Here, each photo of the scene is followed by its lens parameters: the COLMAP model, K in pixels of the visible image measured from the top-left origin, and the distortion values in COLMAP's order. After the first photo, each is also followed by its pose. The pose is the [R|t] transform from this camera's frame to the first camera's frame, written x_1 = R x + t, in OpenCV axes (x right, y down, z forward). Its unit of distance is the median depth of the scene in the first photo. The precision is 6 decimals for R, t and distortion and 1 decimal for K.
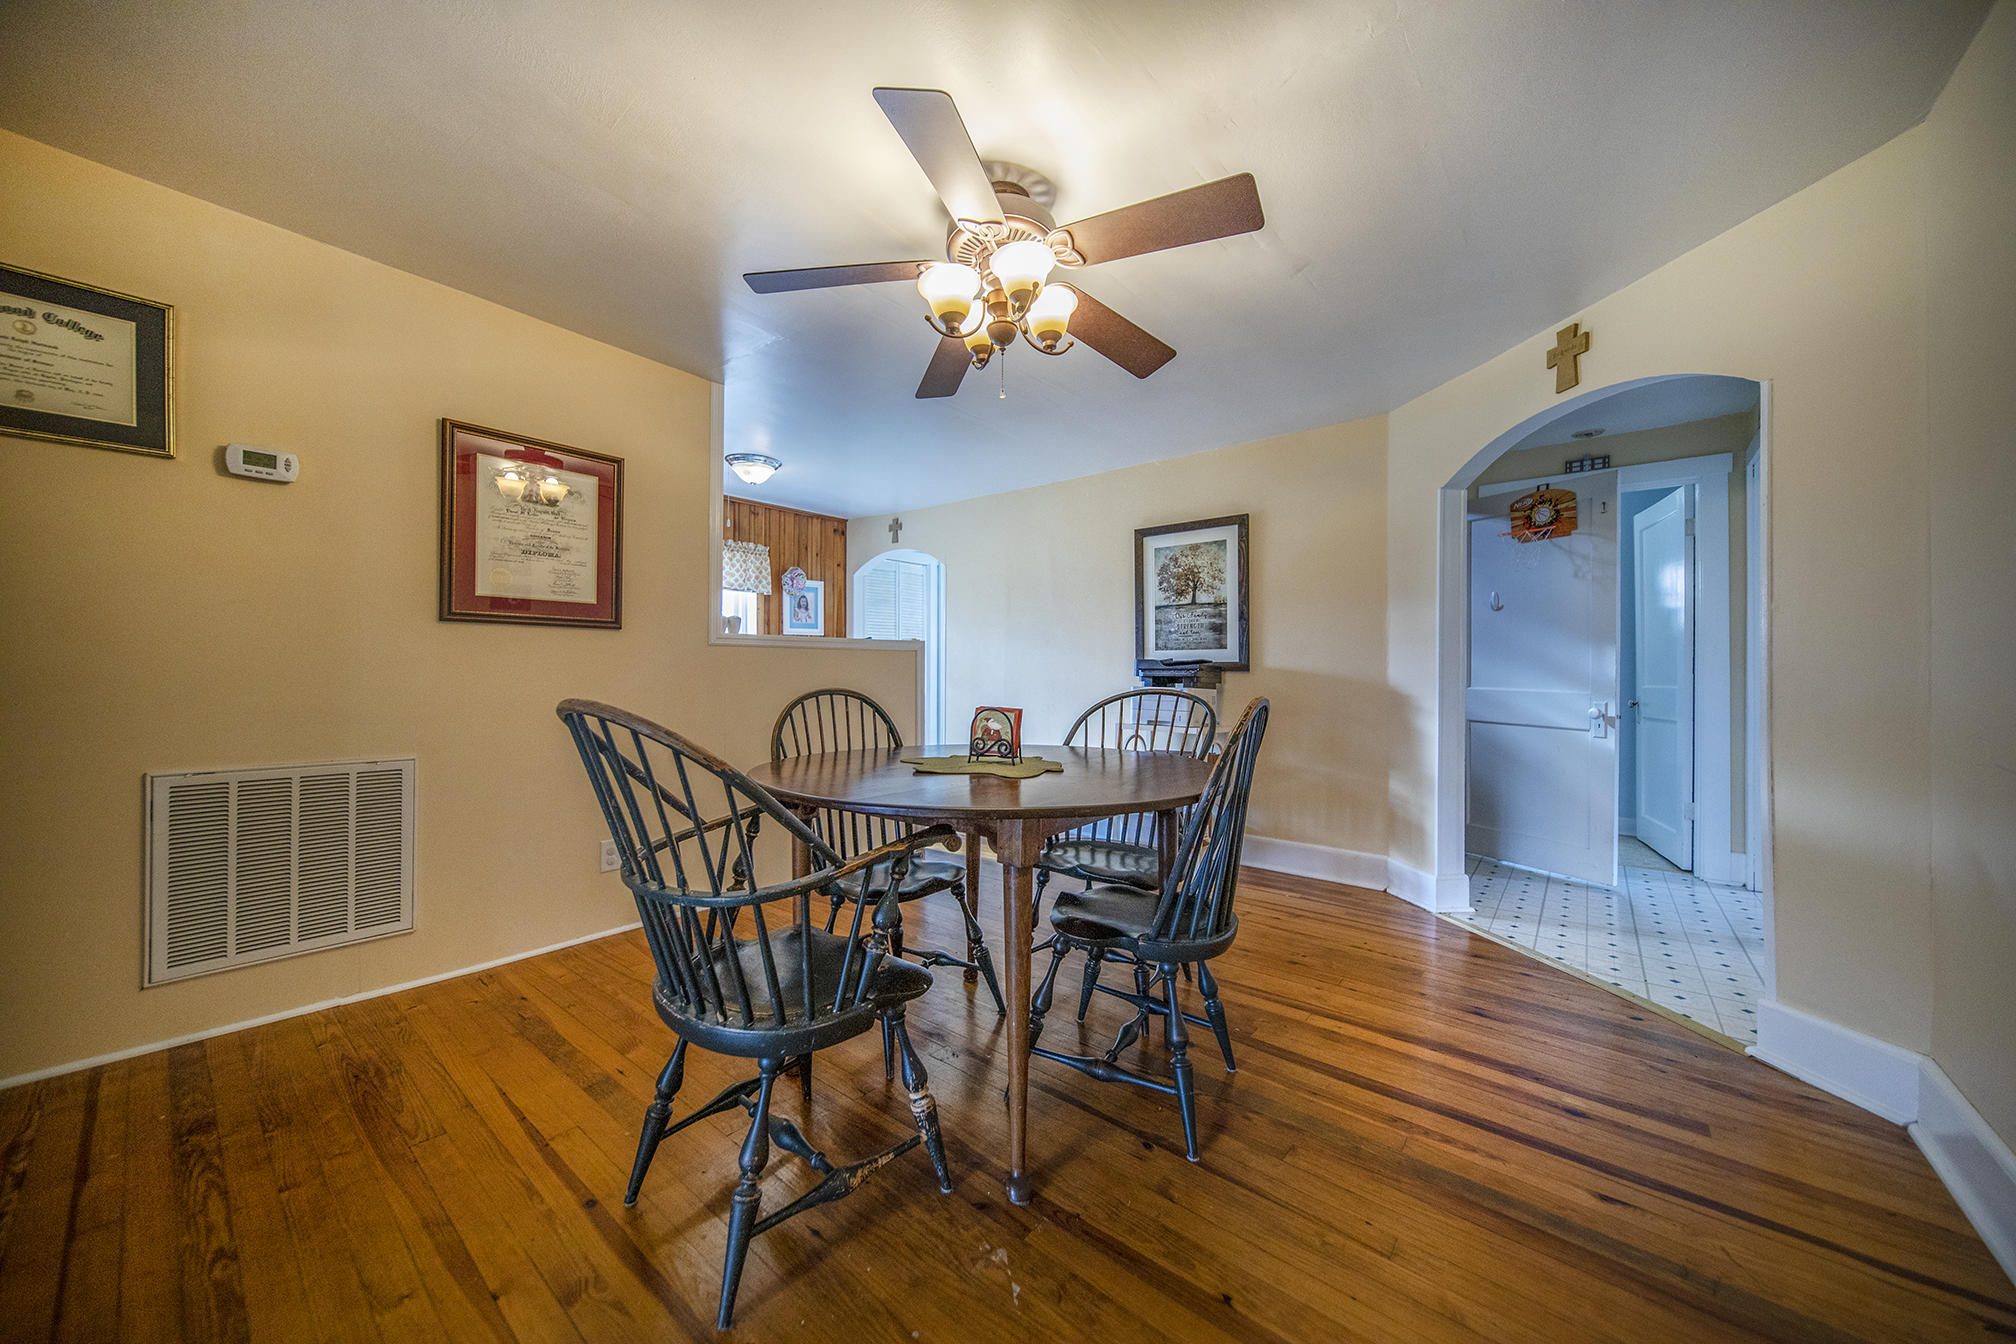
lens RADIAL K [[703.9, 0, 1005.6], [0, 703.9, 667.9], [0, 0, 1]] dist [-0.003047, -0.000497]
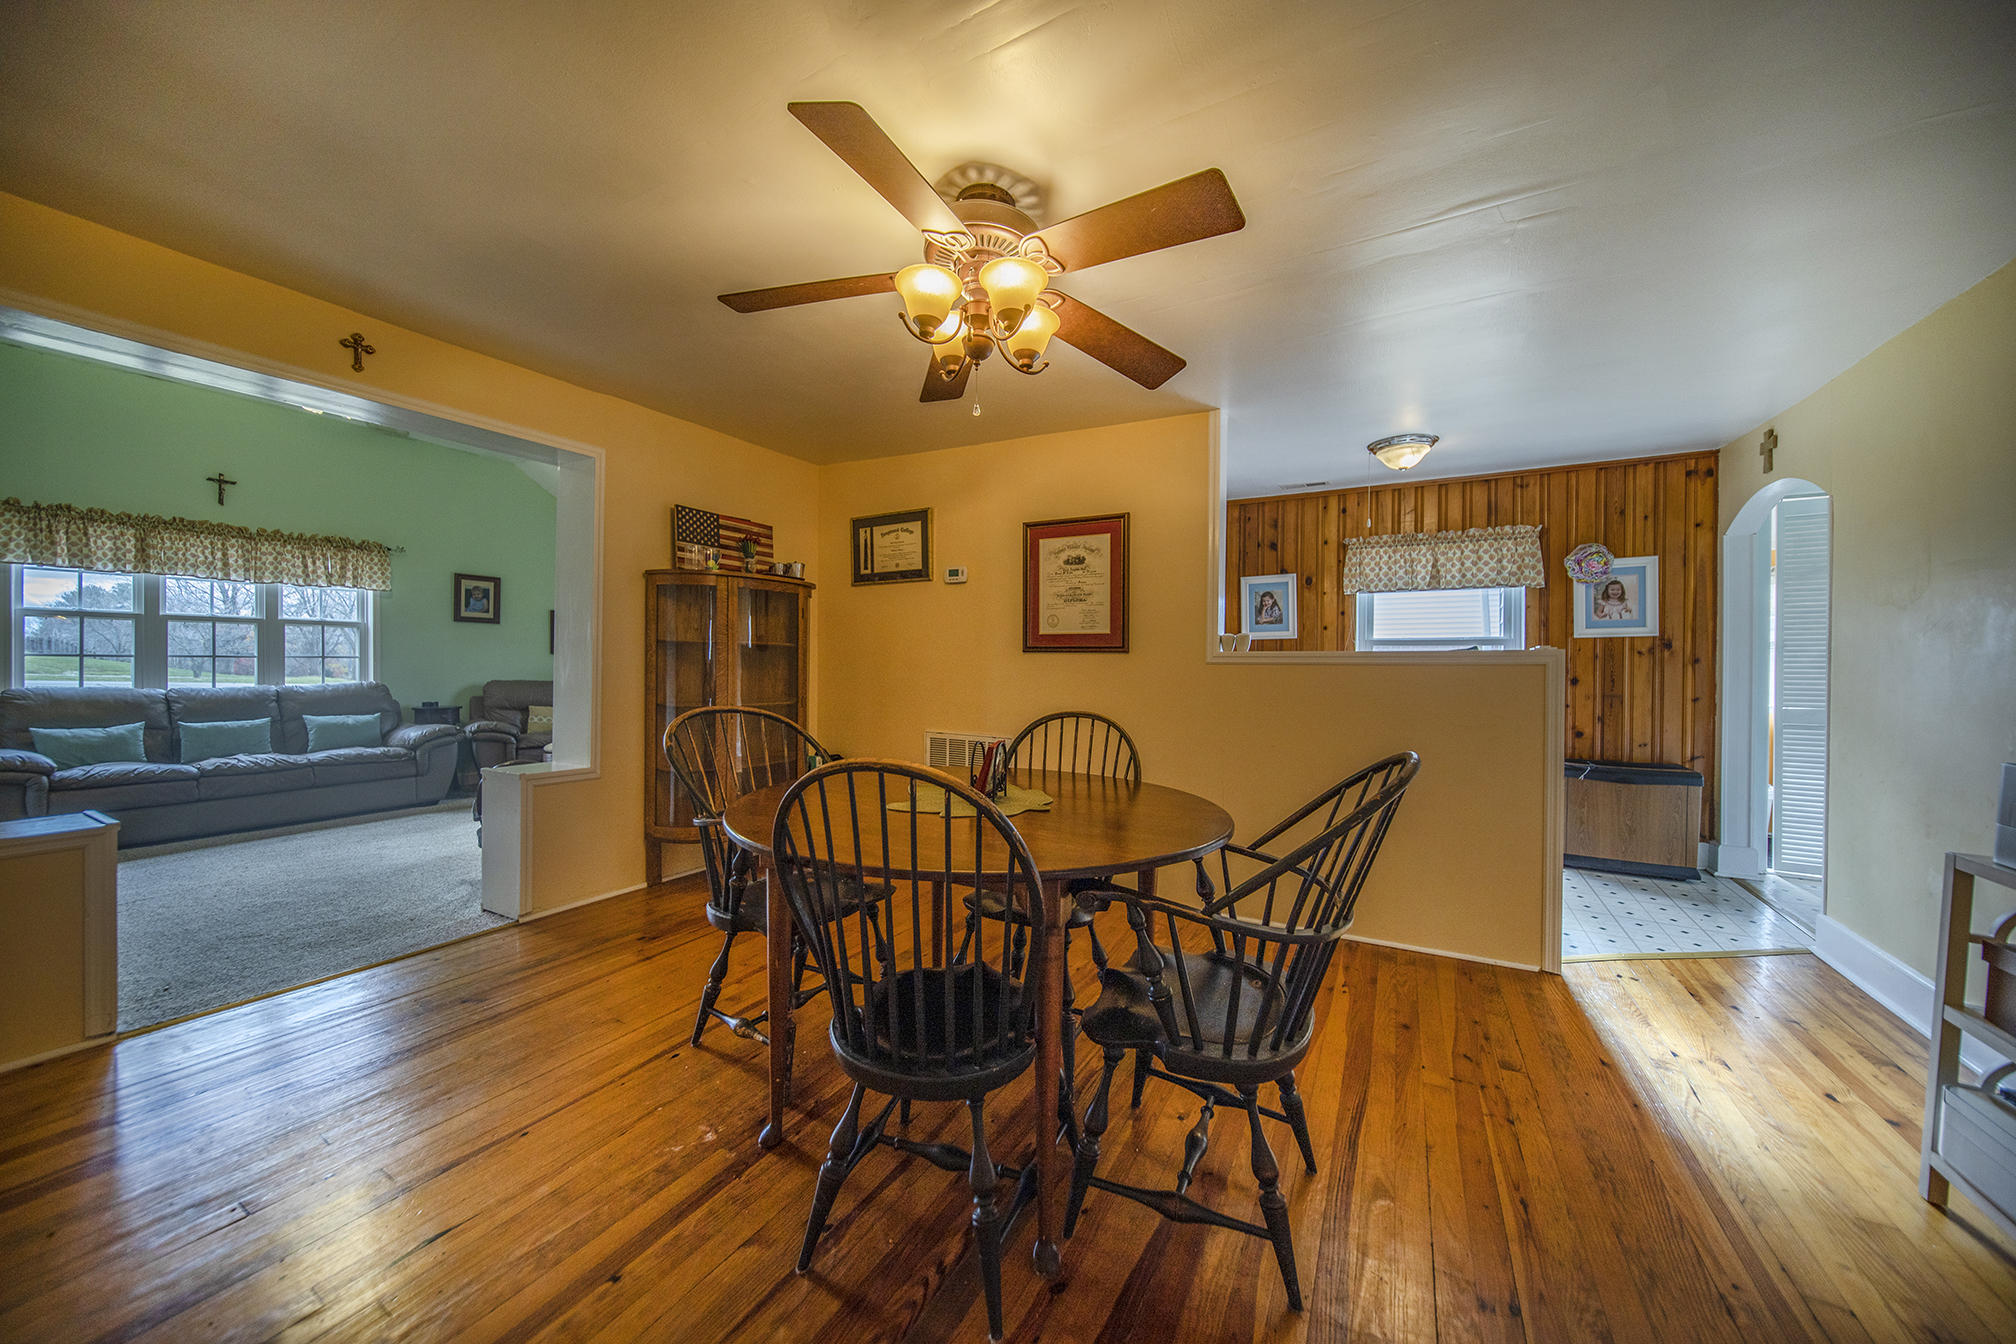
lens RADIAL K [[703.9, 0, 1005.6], [0, 703.9, 667.9], [0, 0, 1]] dist [-0.003047, -0.000497]
pose [[0.174057, 0.003892, -0.984728, 0.497049], [-0.005010, 0.999983, 0.003066, -0.024955], [0.984723, 0.004400, 0.174073, 0.463435]]
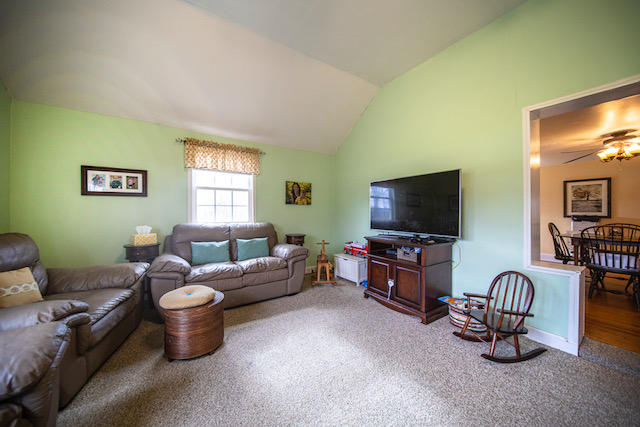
lens RADIAL K [[222.9, 0, 319.4], [0, 222.9, 211.6], [0, 0, 1]] dist [-0.003392, -0.000266]
pose [[0.955093, 0.003675, -0.296284, -0.902508], [-0.003207, 0.999993, 0.002065, -0.030623], [0.296290, -0.001022, 0.955098, -0.690285]]
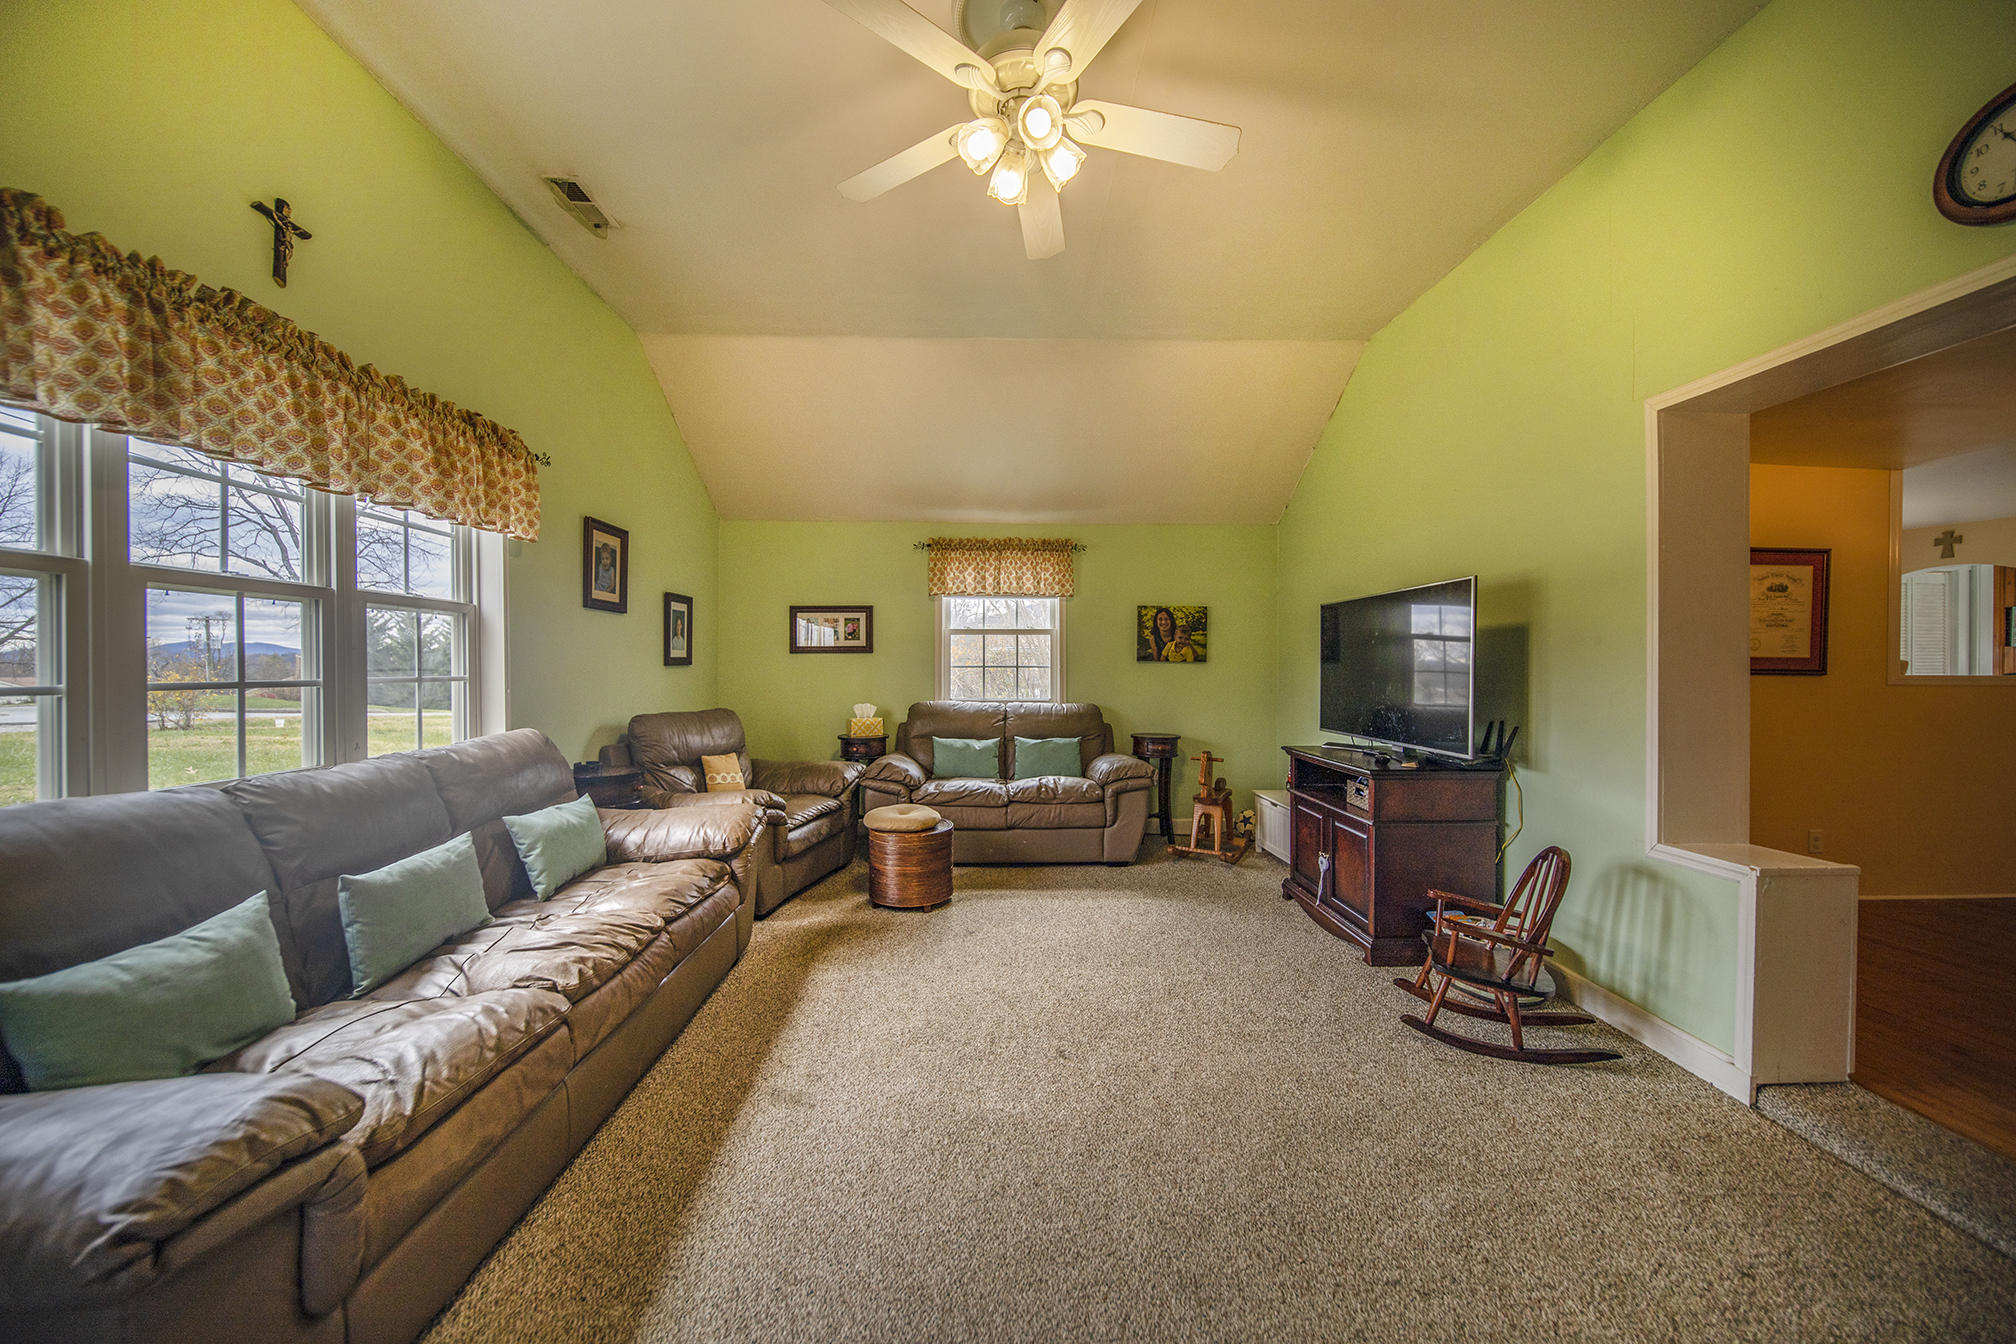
lens RADIAL K [[703.9, 0, 1005.6], [0, 703.9, 667.9], [0, 0, 1]] dist [-0.003047, -0.000497]
pose [[0.657722, 0.003349, -0.753253, -0.456491], [-0.003201, 0.999994, 0.001651, -0.053274], [0.753254, 0.001325, 0.657729, -0.855008]]
